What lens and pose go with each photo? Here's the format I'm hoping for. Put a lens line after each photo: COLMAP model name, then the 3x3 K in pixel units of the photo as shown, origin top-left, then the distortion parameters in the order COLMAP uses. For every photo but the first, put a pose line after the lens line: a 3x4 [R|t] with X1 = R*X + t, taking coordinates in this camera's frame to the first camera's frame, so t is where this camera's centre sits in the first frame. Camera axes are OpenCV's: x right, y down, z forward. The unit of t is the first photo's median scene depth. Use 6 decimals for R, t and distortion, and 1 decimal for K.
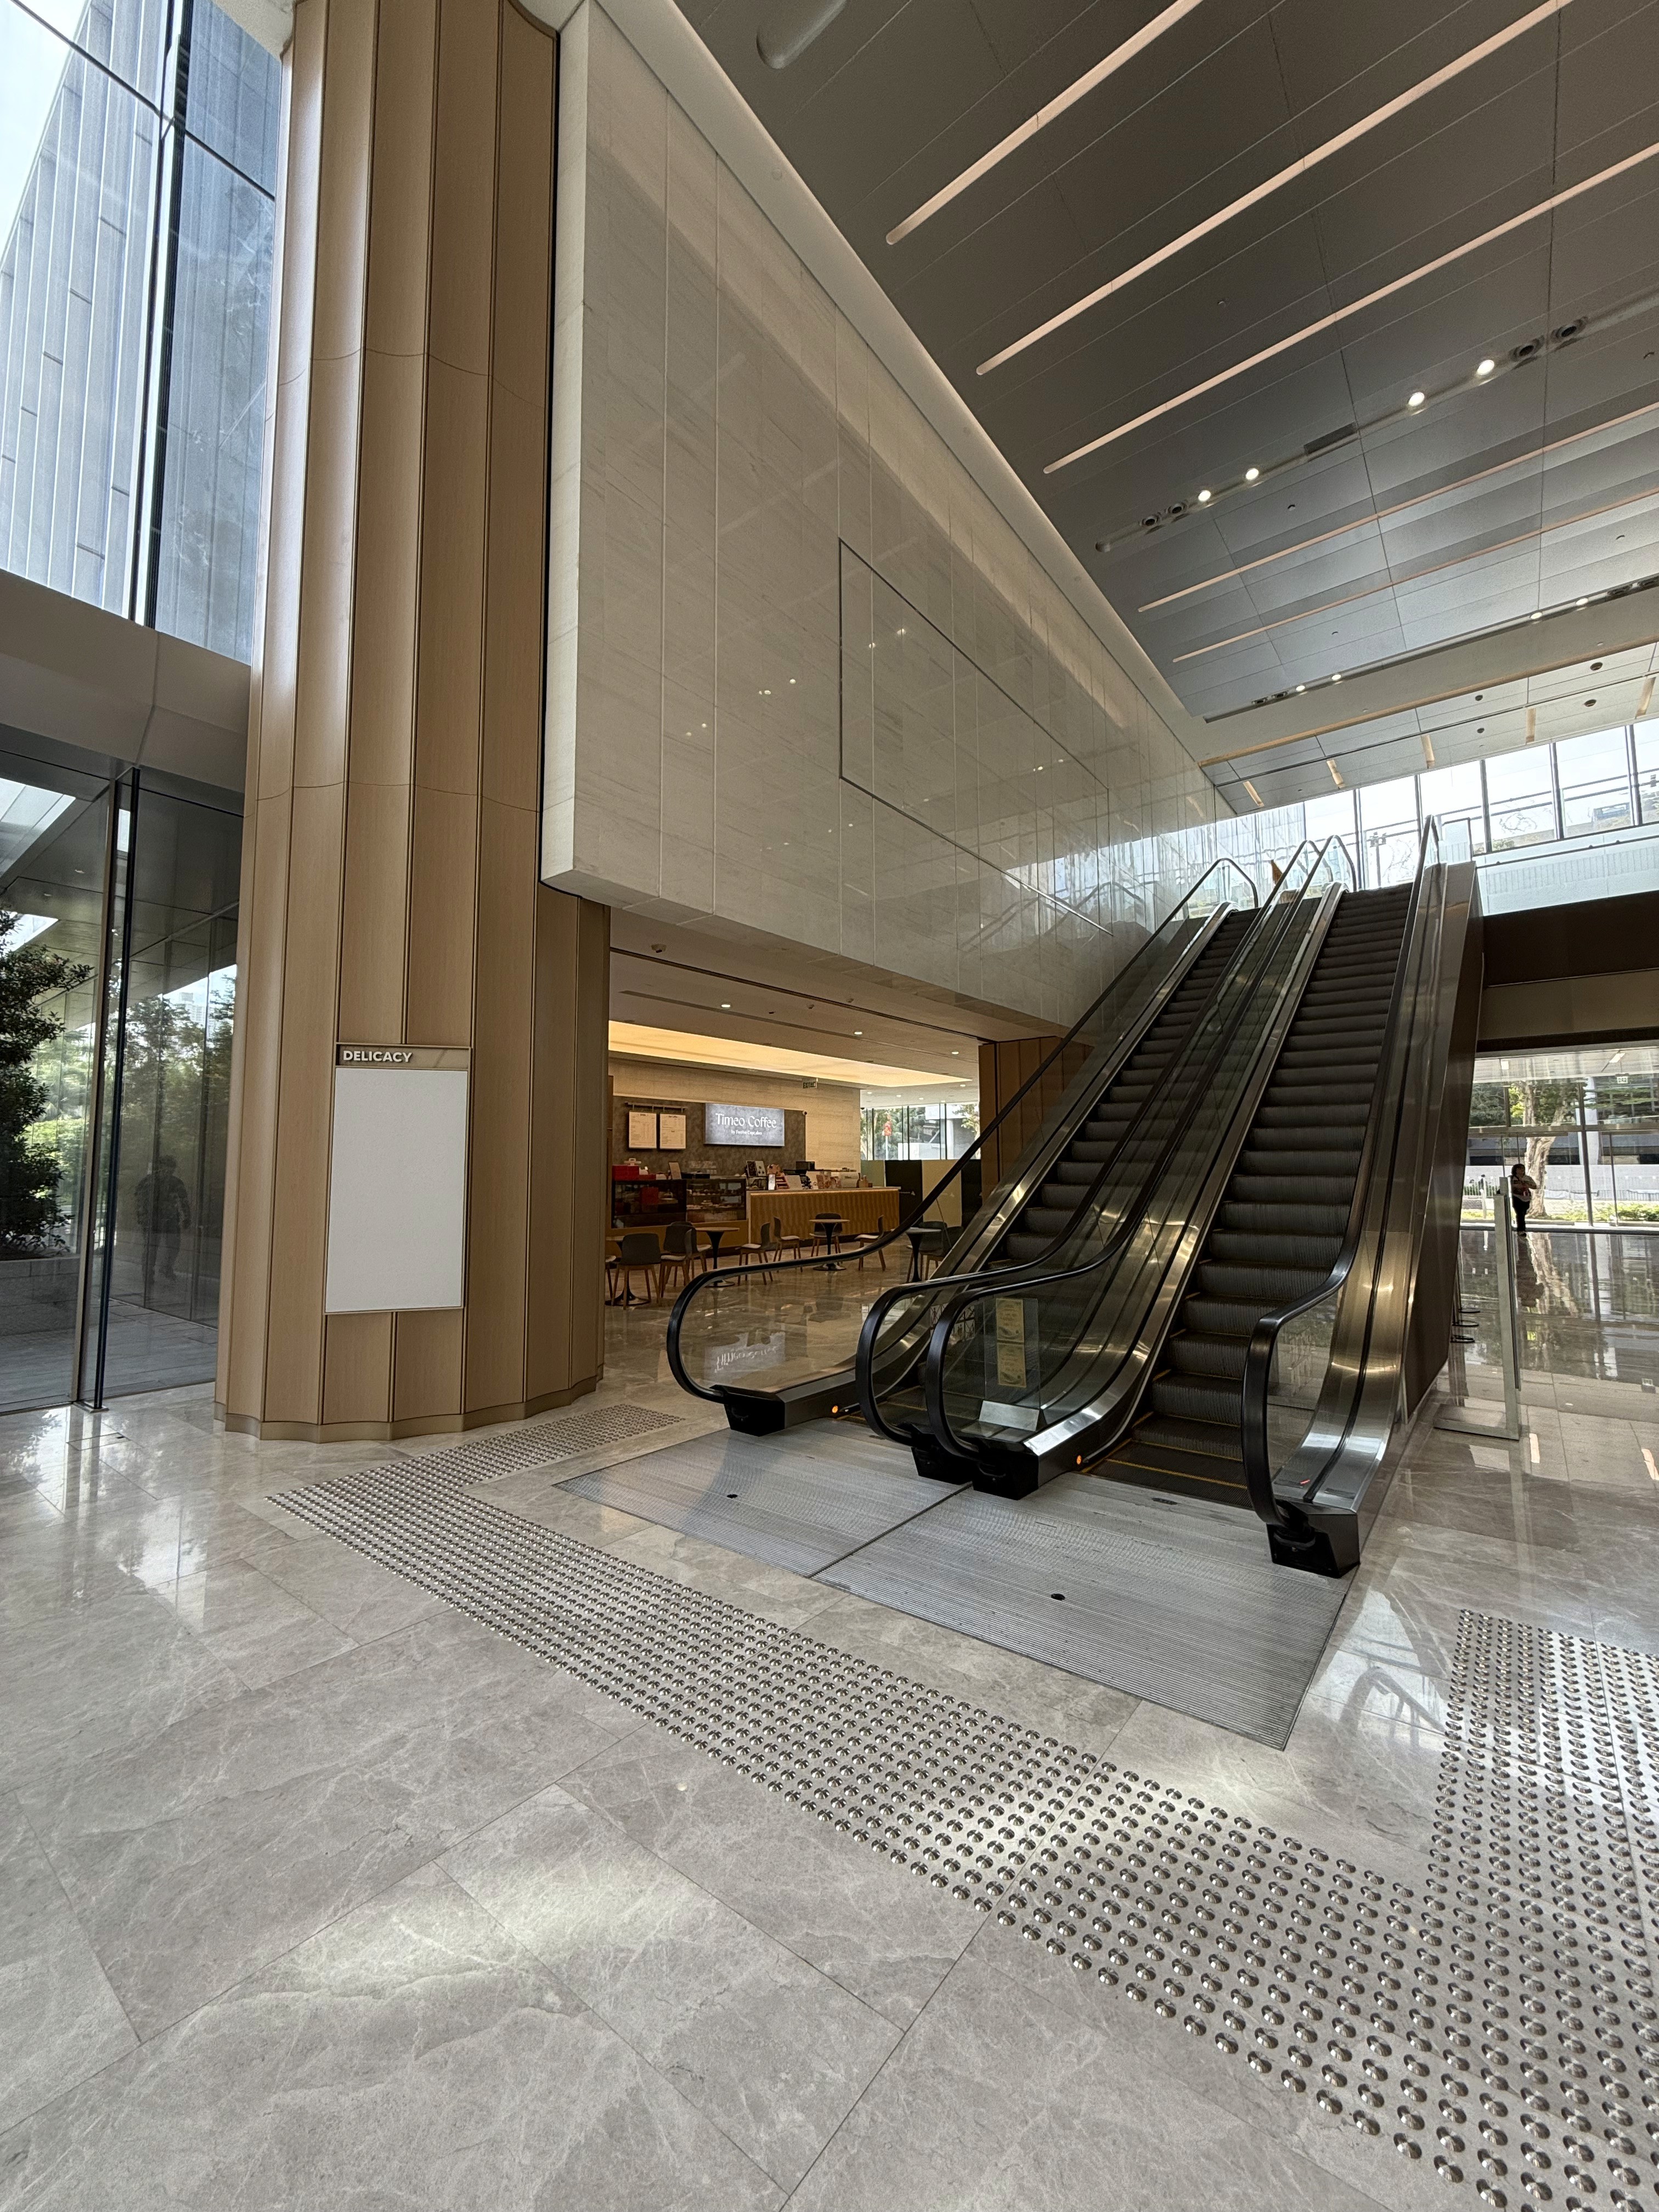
lens RADIAL K [[877.8, 0, 819.0], [0, 877.8, 1093.4], [0, 0, 1]] dist [0.001174, 0.000025]
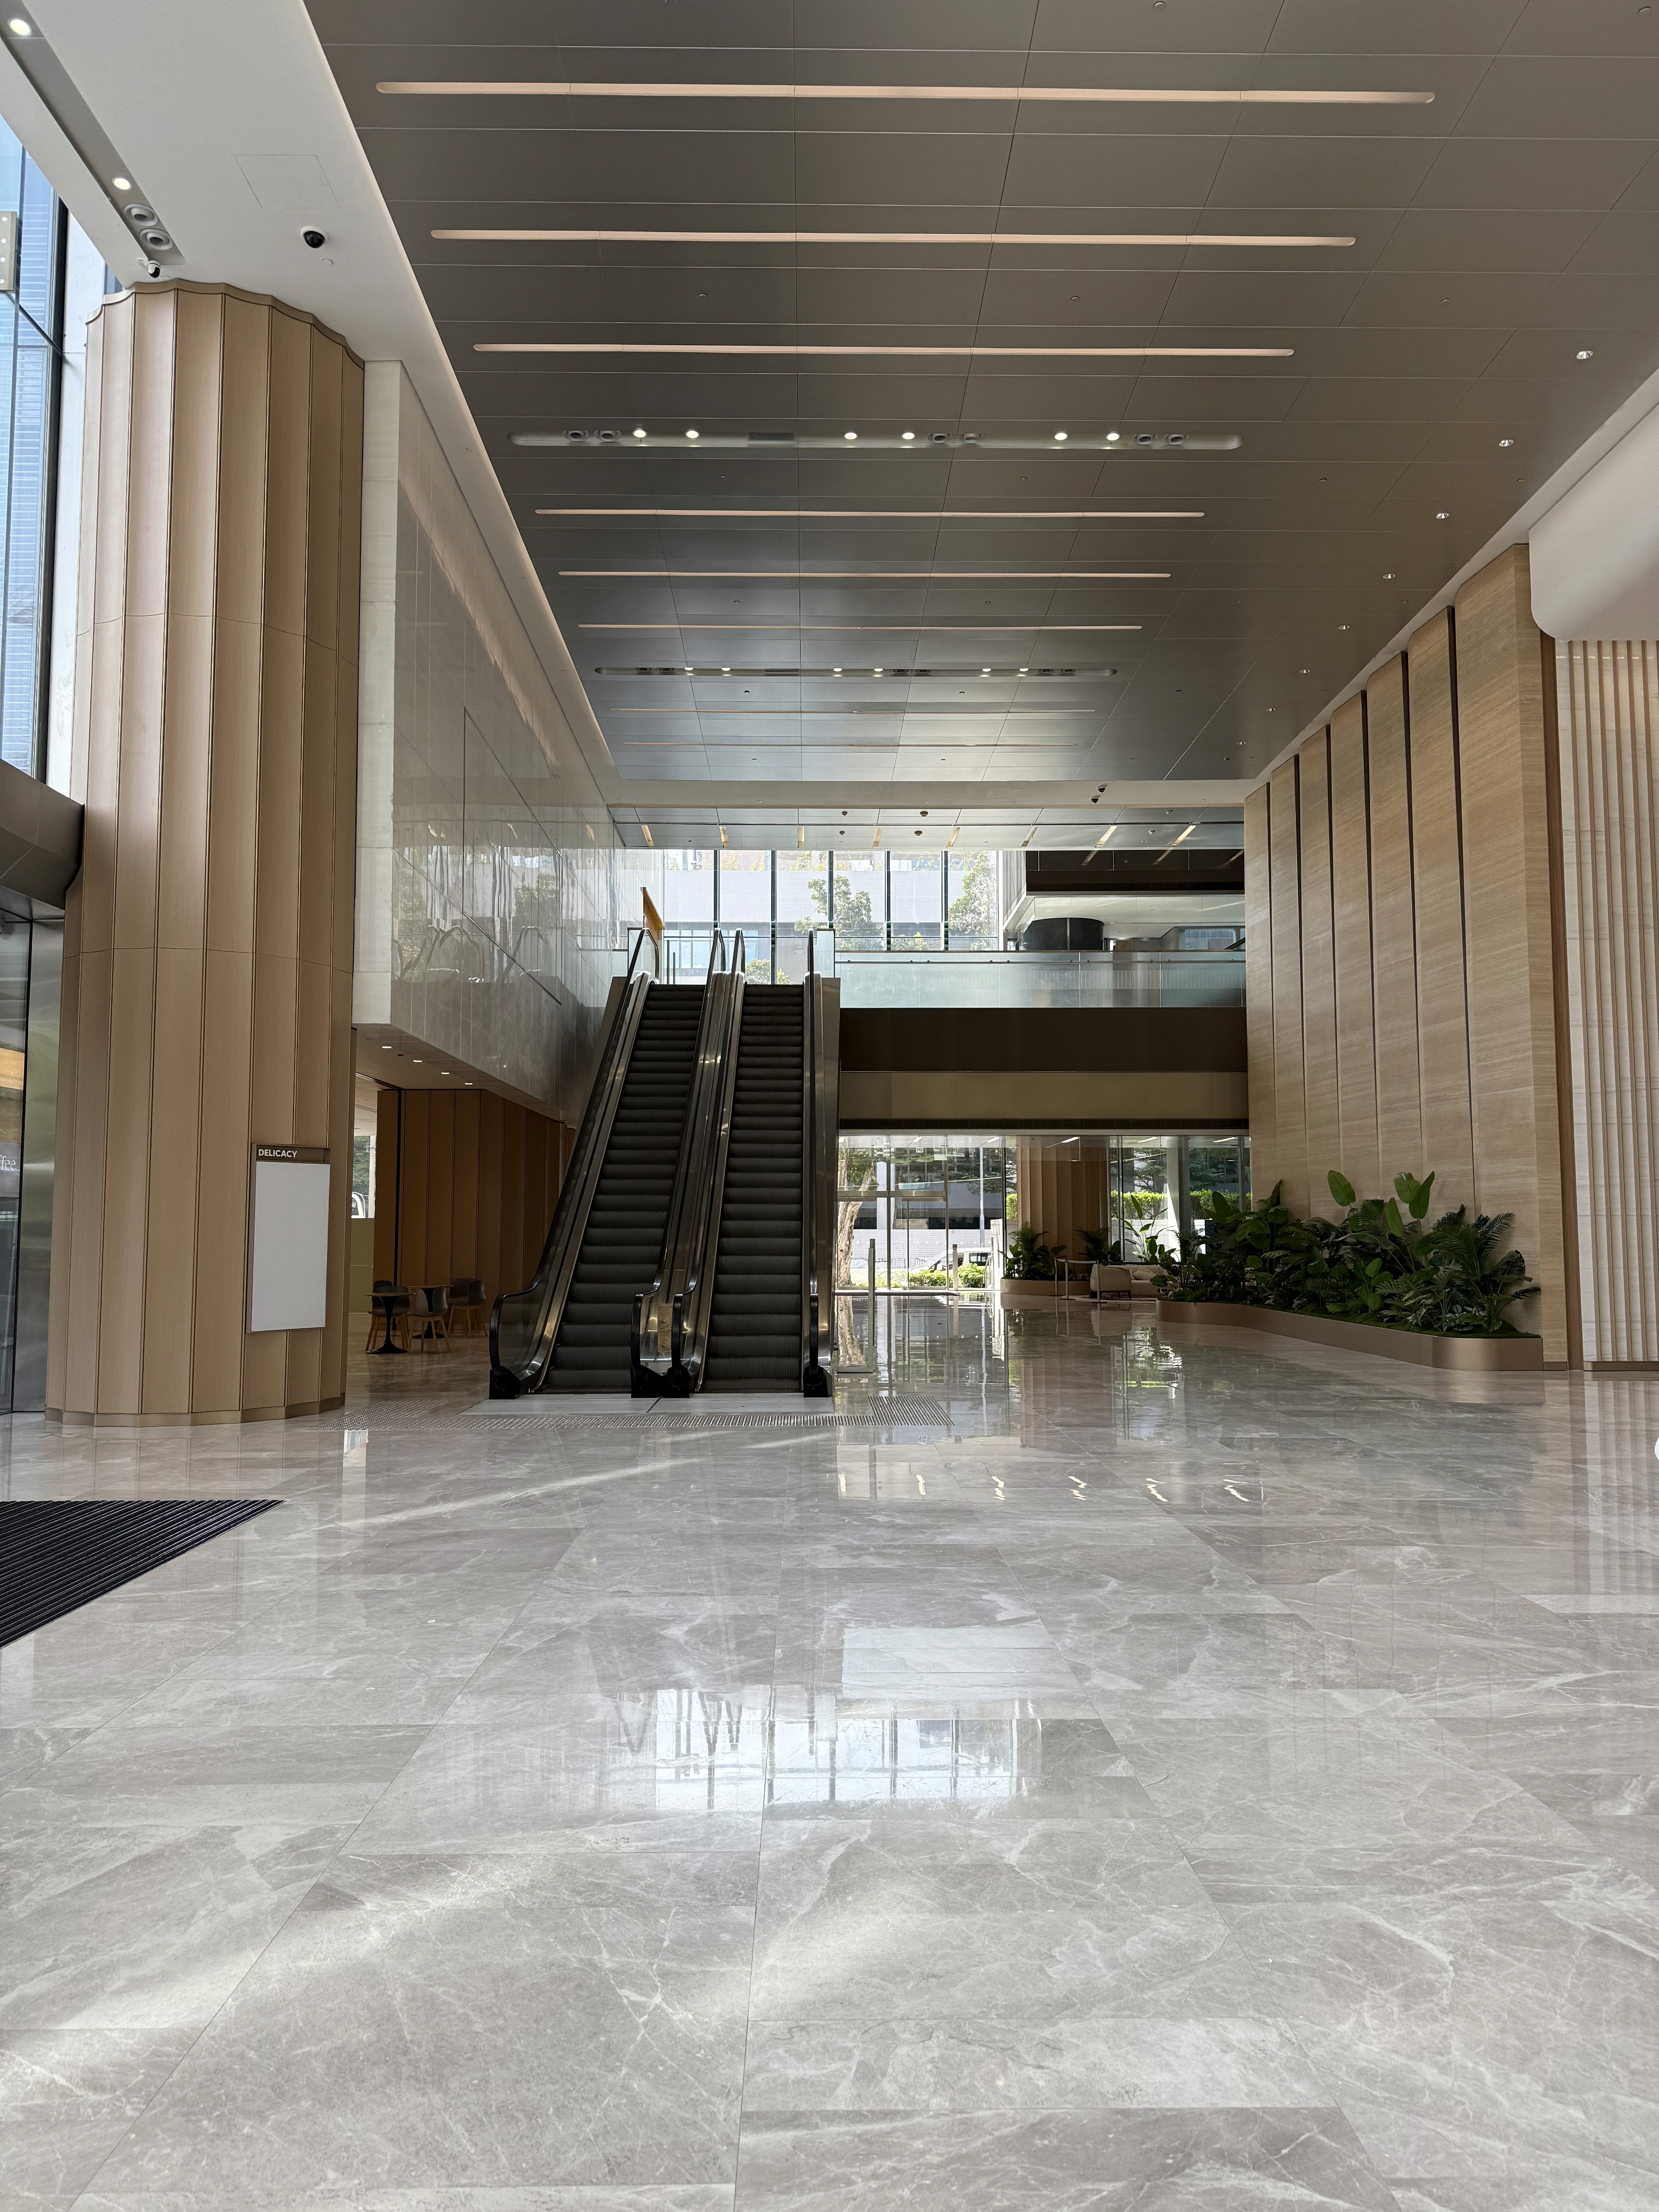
lens RADIAL K [[1550.0, 0, 830.6], [0, 1550.0, 1106.5], [0, 0, 1]] dist [0.002855, 0.000206]
pose [[0.773283, 0.052840, 0.631855, -0.443597], [-0.055713, 0.998330, -0.015304, -0.040959], [-0.631608, -0.023368, 0.774936, -0.477187]]
